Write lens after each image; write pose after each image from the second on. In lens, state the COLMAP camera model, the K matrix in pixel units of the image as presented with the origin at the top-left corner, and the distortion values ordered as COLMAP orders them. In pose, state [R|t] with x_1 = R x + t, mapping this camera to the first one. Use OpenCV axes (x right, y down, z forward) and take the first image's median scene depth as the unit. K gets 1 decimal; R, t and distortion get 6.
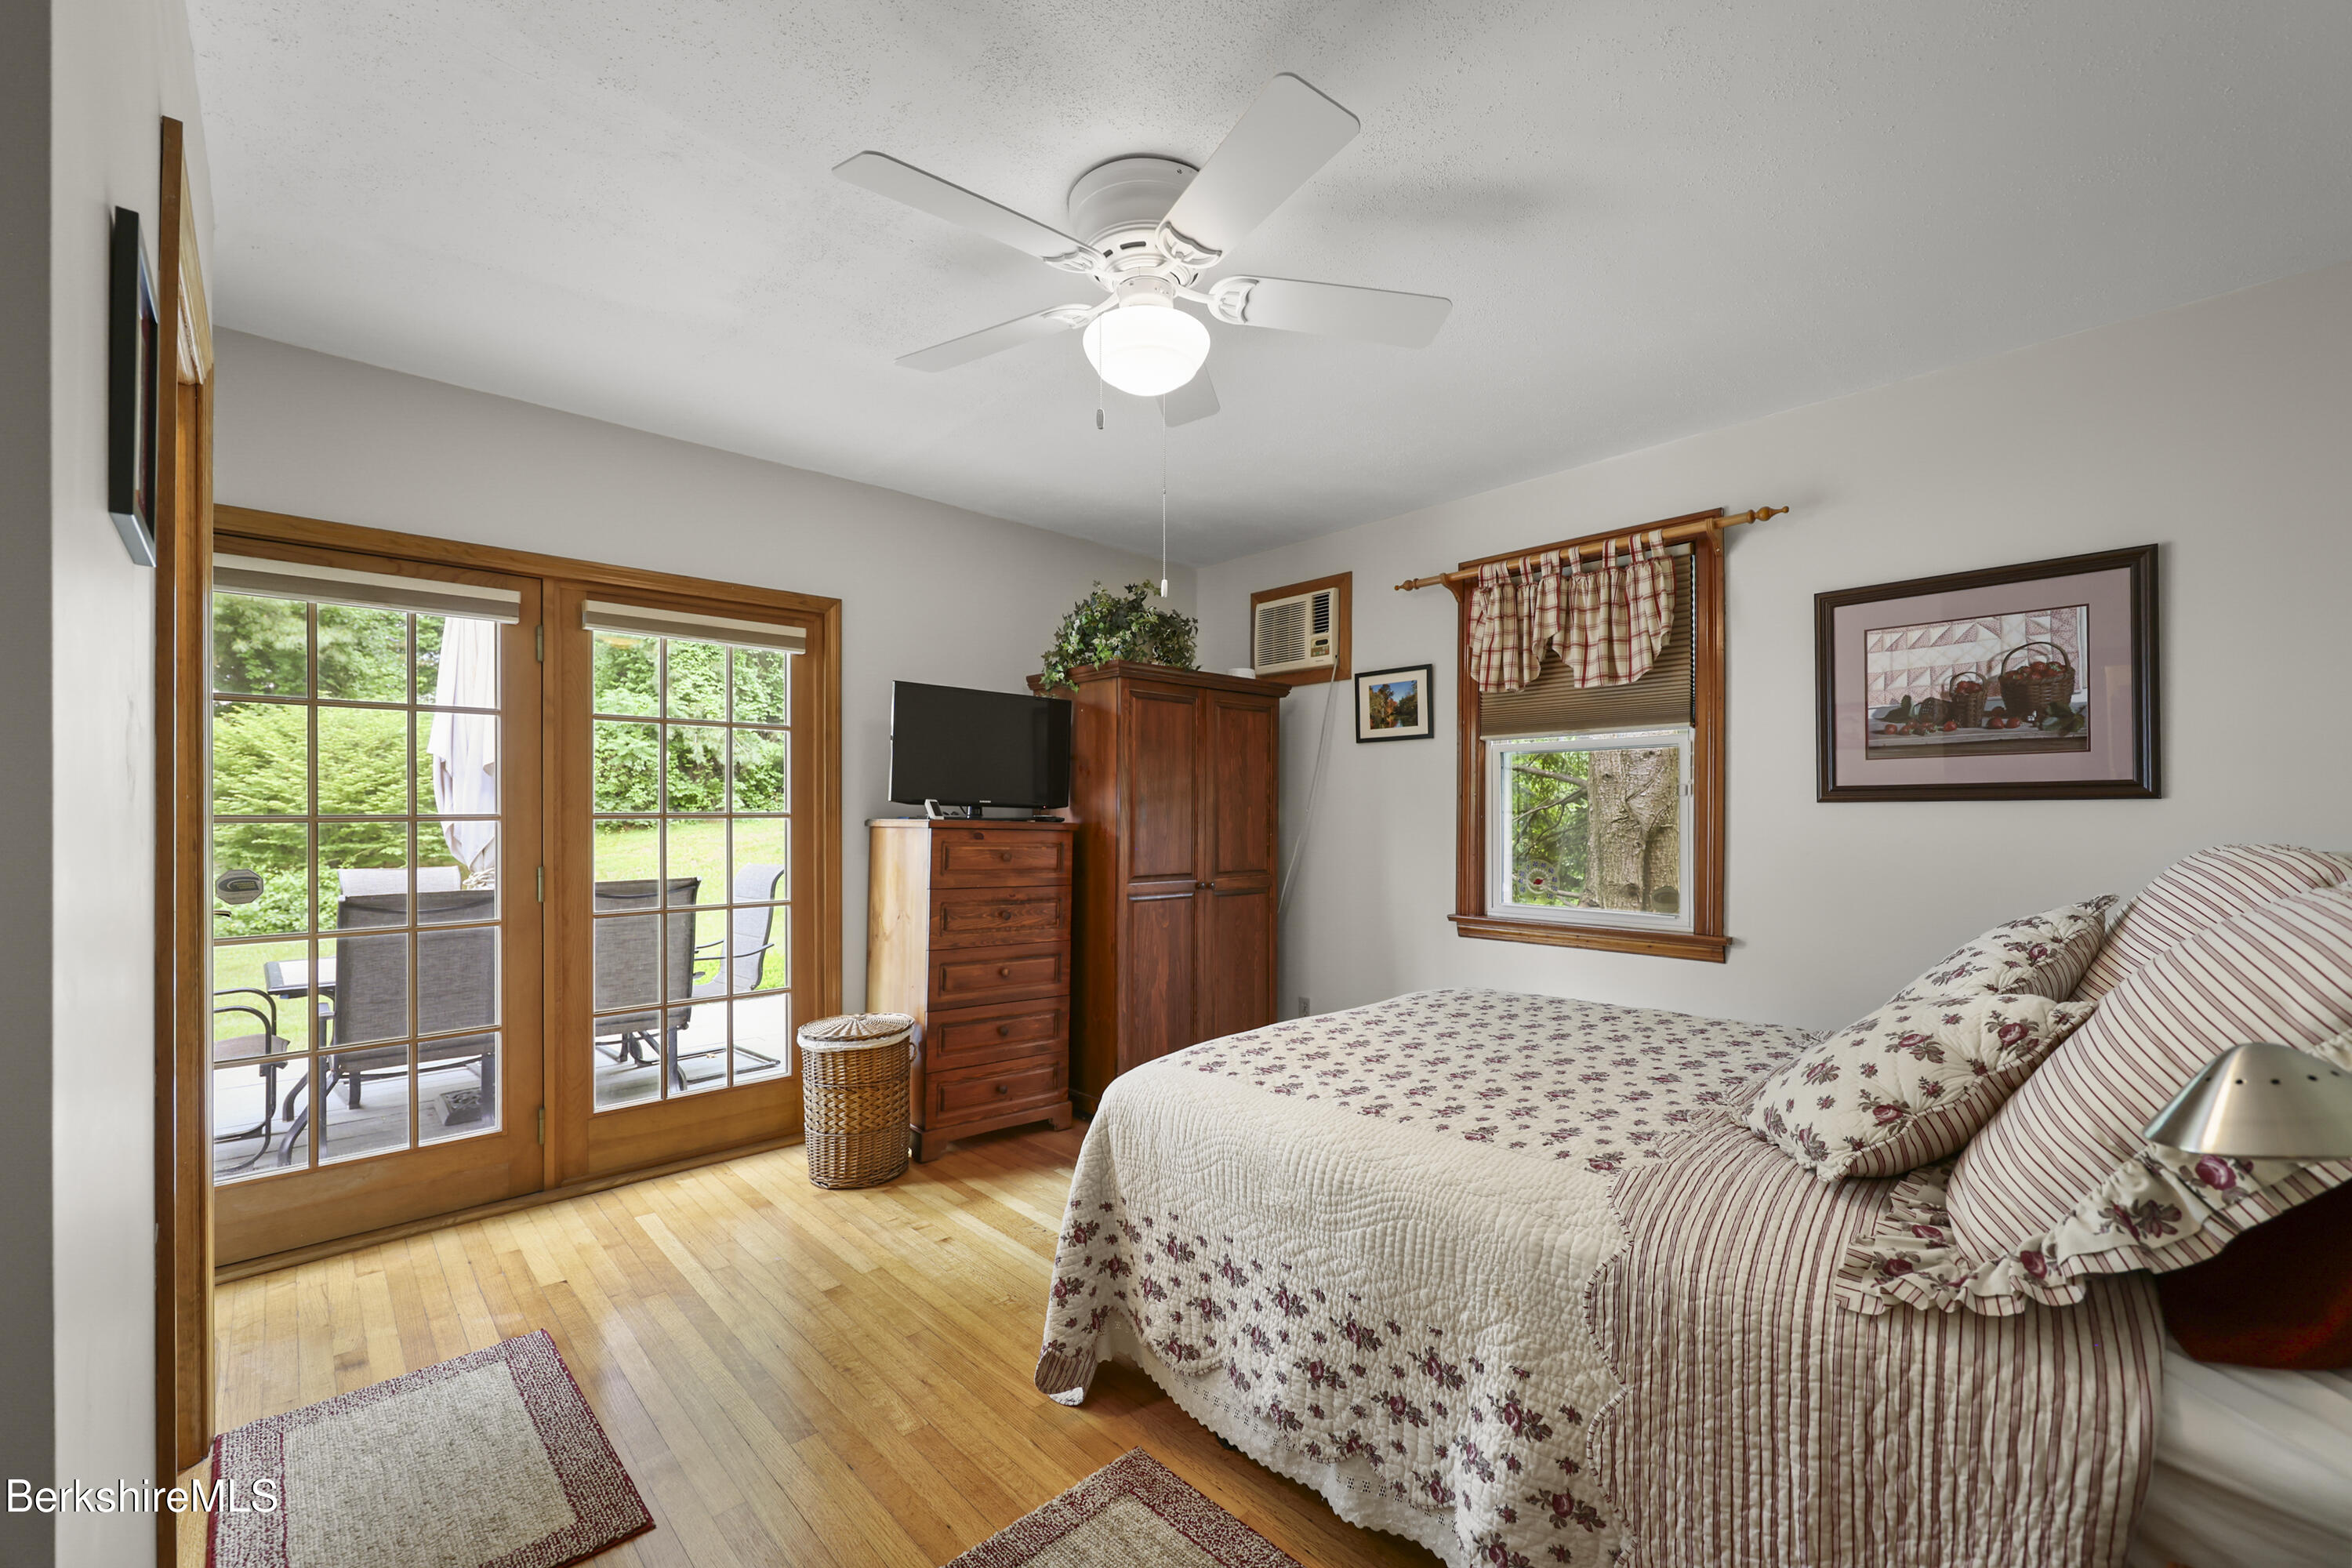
lens RADIAL K [[955.4, 0, 1199.0], [0, 955.4, 815.6], [0, 0, 1]] dist [-0.000653, 0.000234]
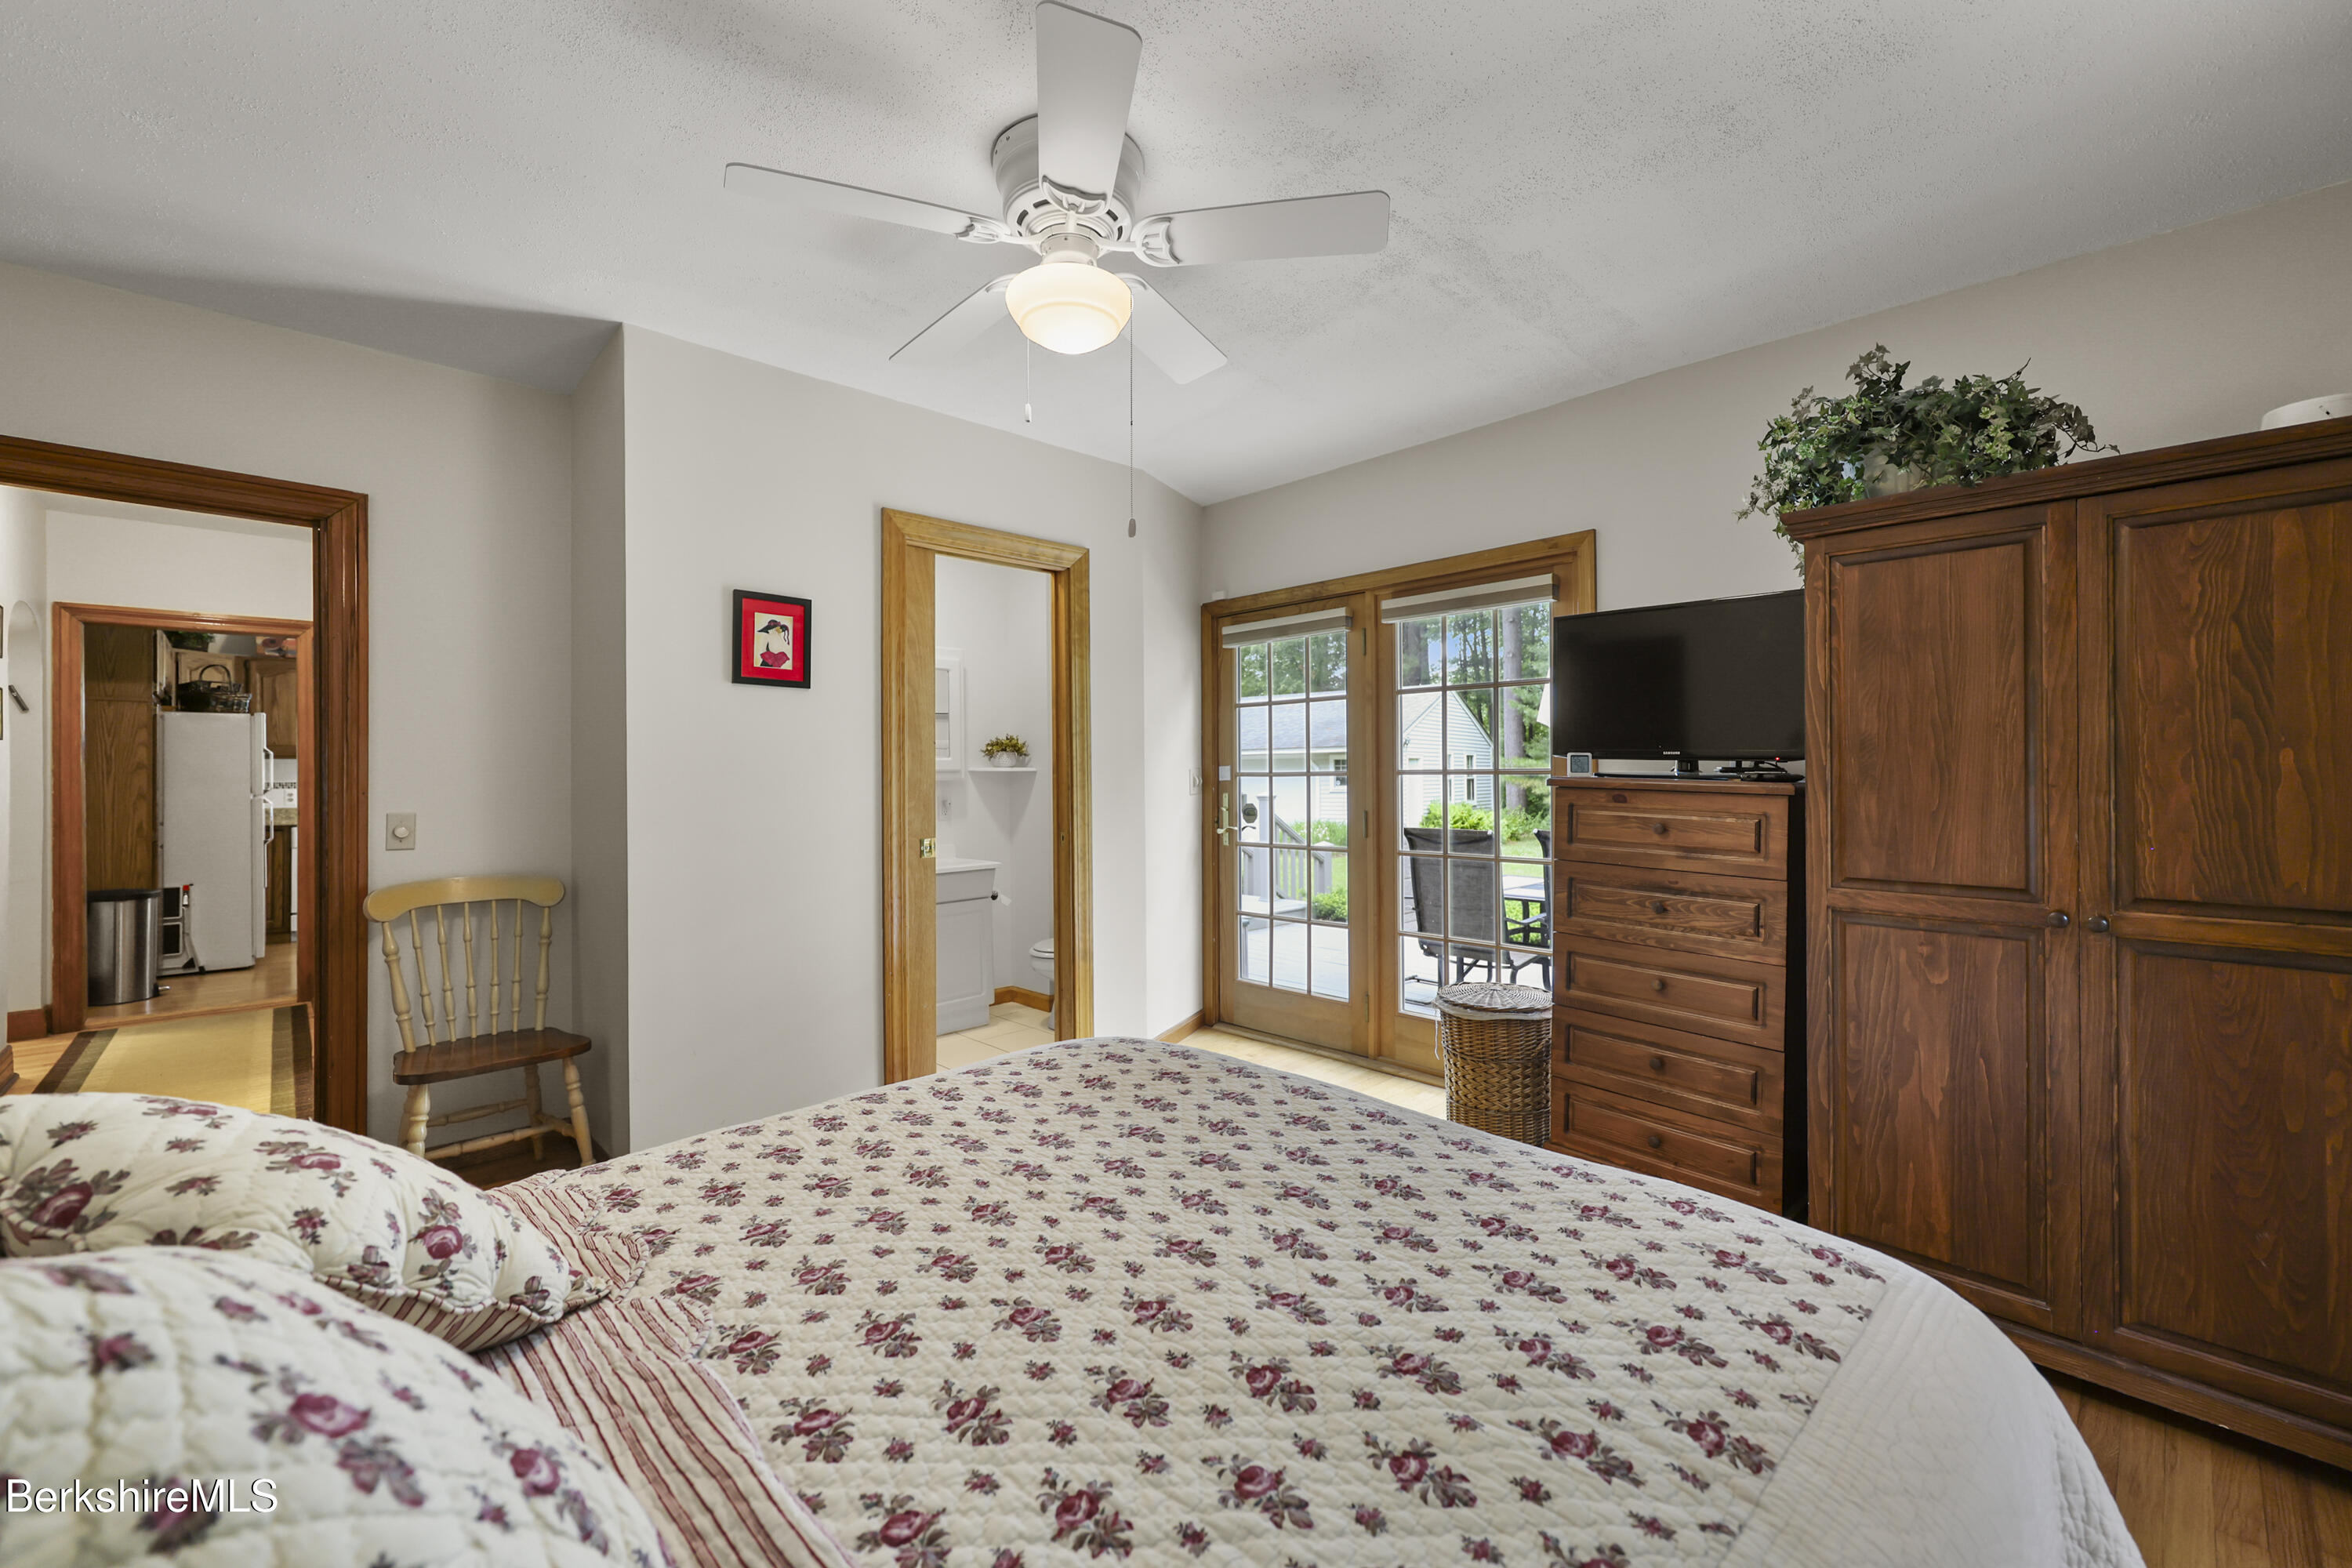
lens RADIAL K [[955.4, 0, 1174.5], [0, 955.4, 770.4], [0, 0, 1]] dist [-0.000653, 0.000234]
pose [[0.006352, 0.000712, -0.999980, 0.524996], [0.000887, 0.999999, 0.000718, -0.002207], [0.999979, -0.000892, 0.006352, 0.614617]]
